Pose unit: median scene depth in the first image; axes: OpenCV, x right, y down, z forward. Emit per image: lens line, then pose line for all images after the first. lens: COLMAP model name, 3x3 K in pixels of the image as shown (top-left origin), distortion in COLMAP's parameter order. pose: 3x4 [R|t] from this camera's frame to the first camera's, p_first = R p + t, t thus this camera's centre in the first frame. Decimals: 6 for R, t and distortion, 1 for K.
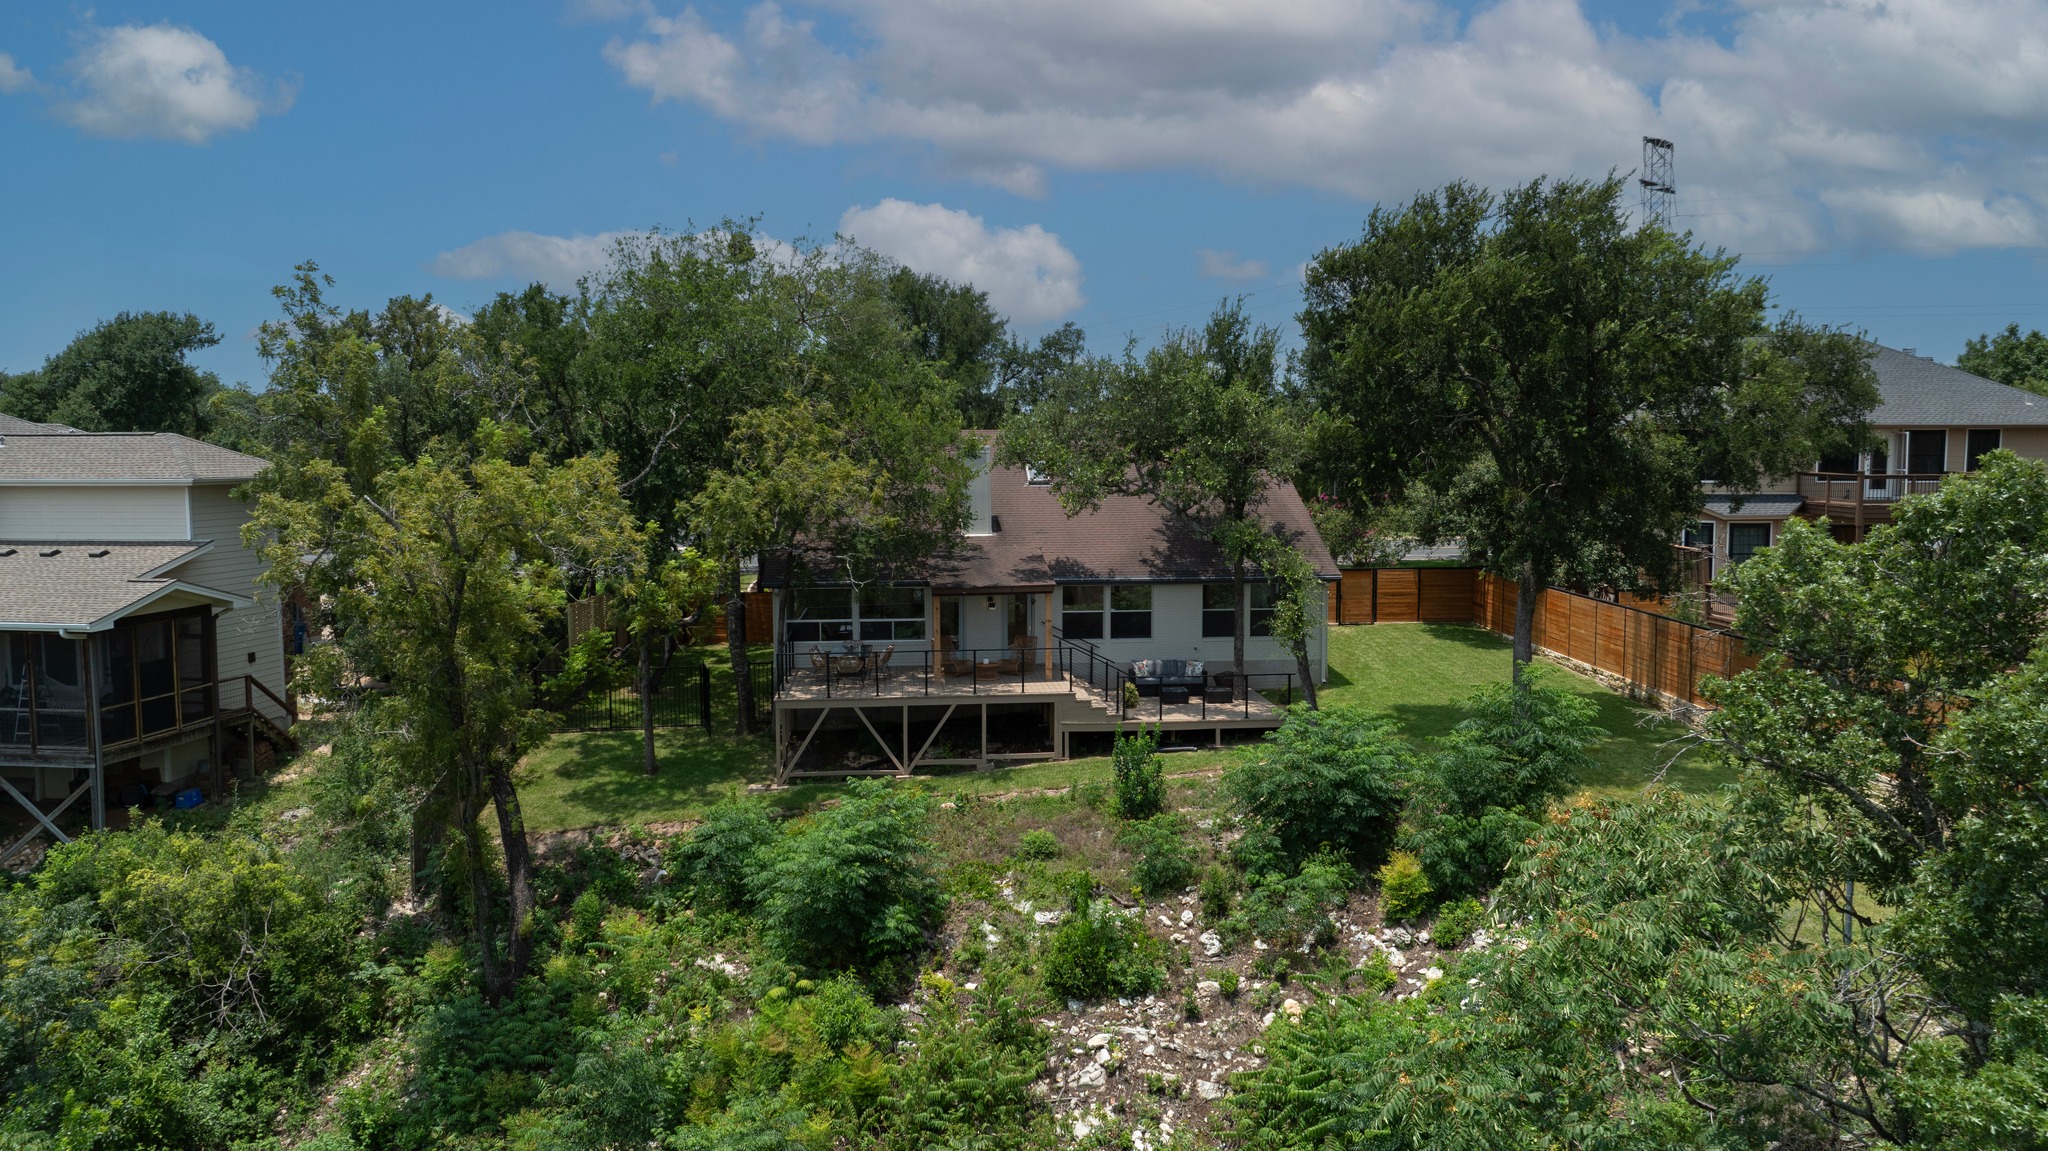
lens RADIAL K [[1452.2, 0, 1024.0], [0, 1452.2, 575.5], [0, 0, 1]] dist [-0.001861, -0.001214]
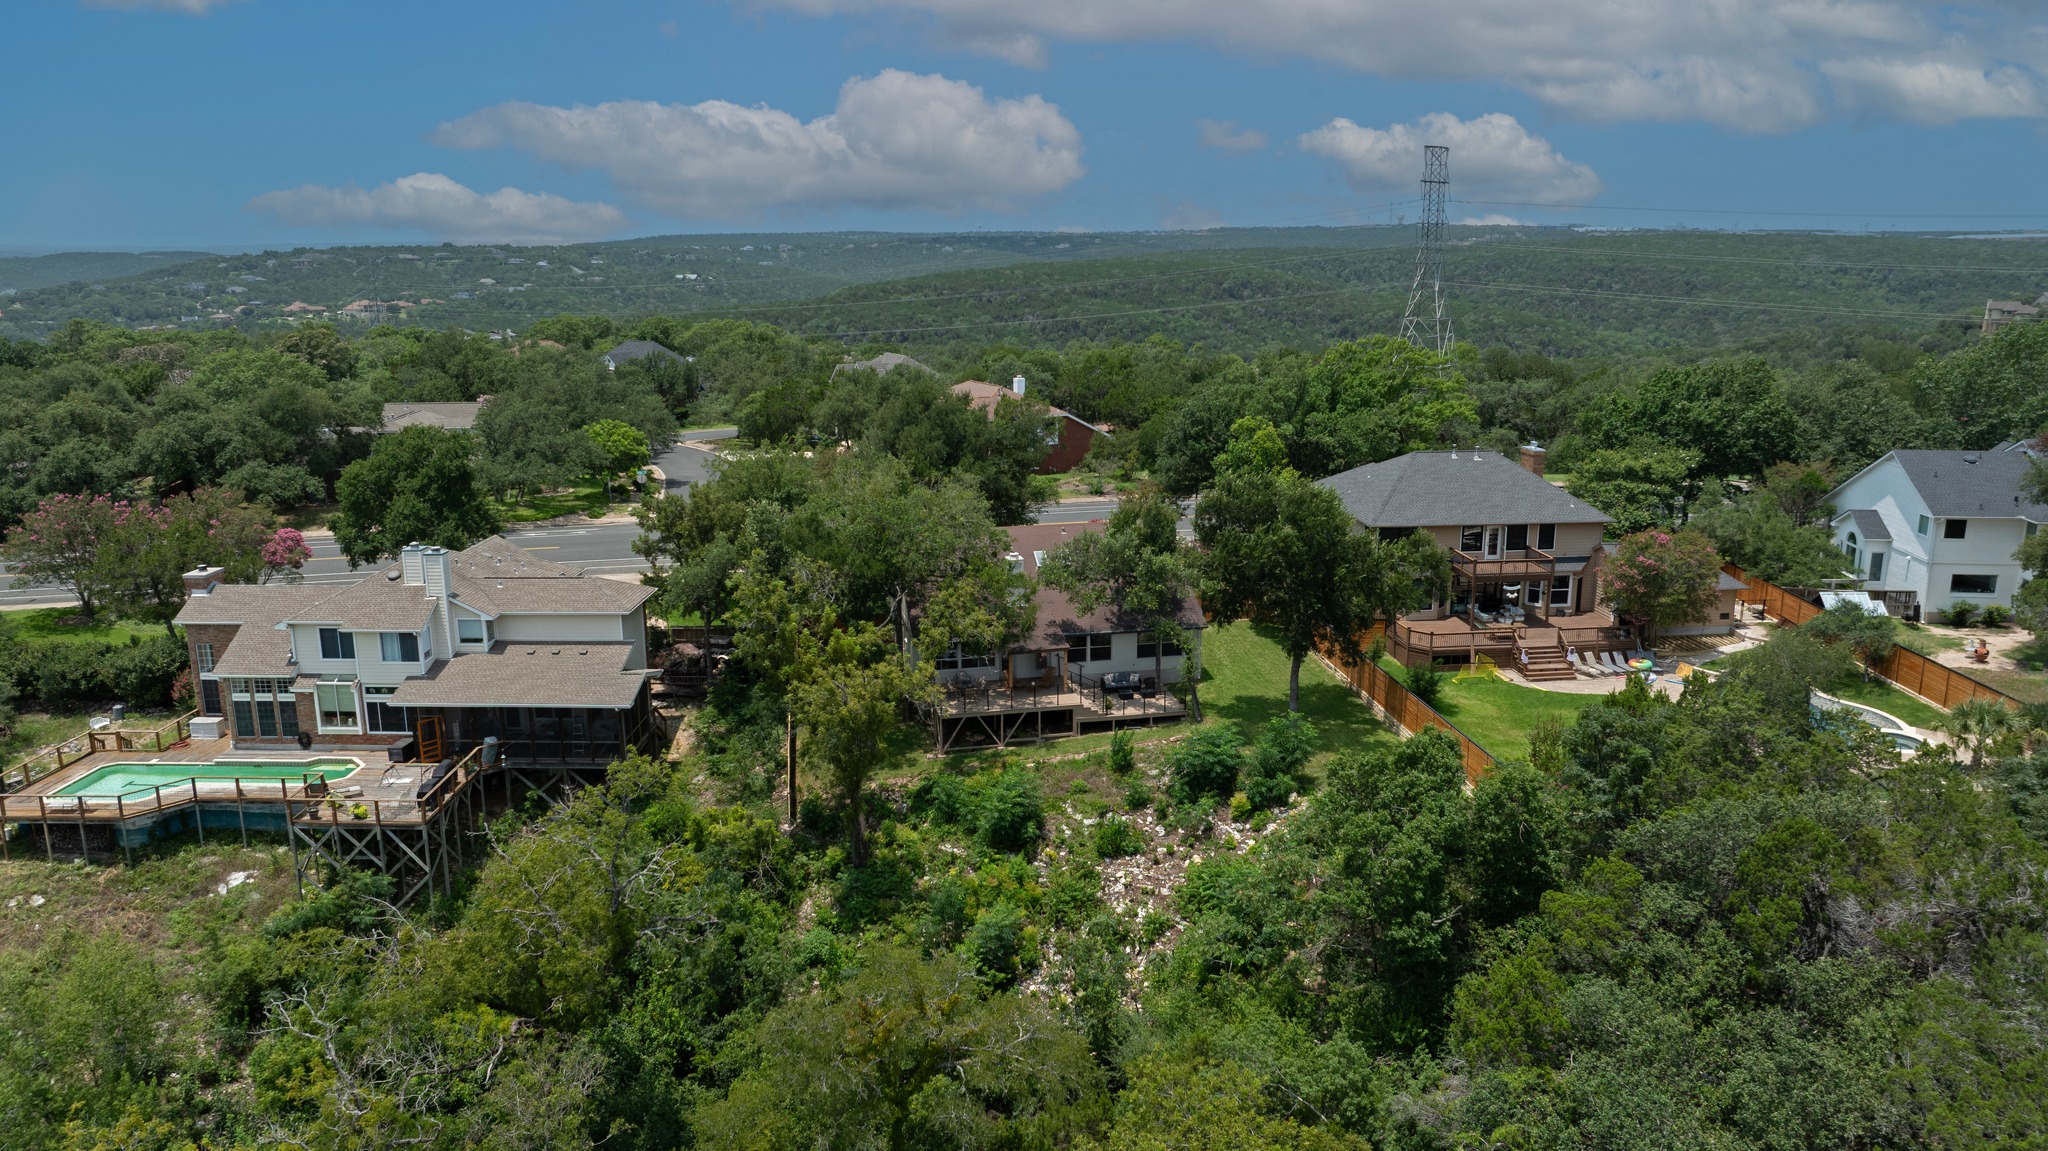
lens RADIAL K [[1452.2, 0, 1024.0], [0, 1452.2, 575.5], [0, 0, 1]] dist [-0.001861, -0.001214]
pose [[0.993709, -0.027072, 0.108674, -0.323020], [0.011094, 0.989367, 0.145018, -0.481784], [-0.111444, -0.142900, 0.983443, -1.190695]]
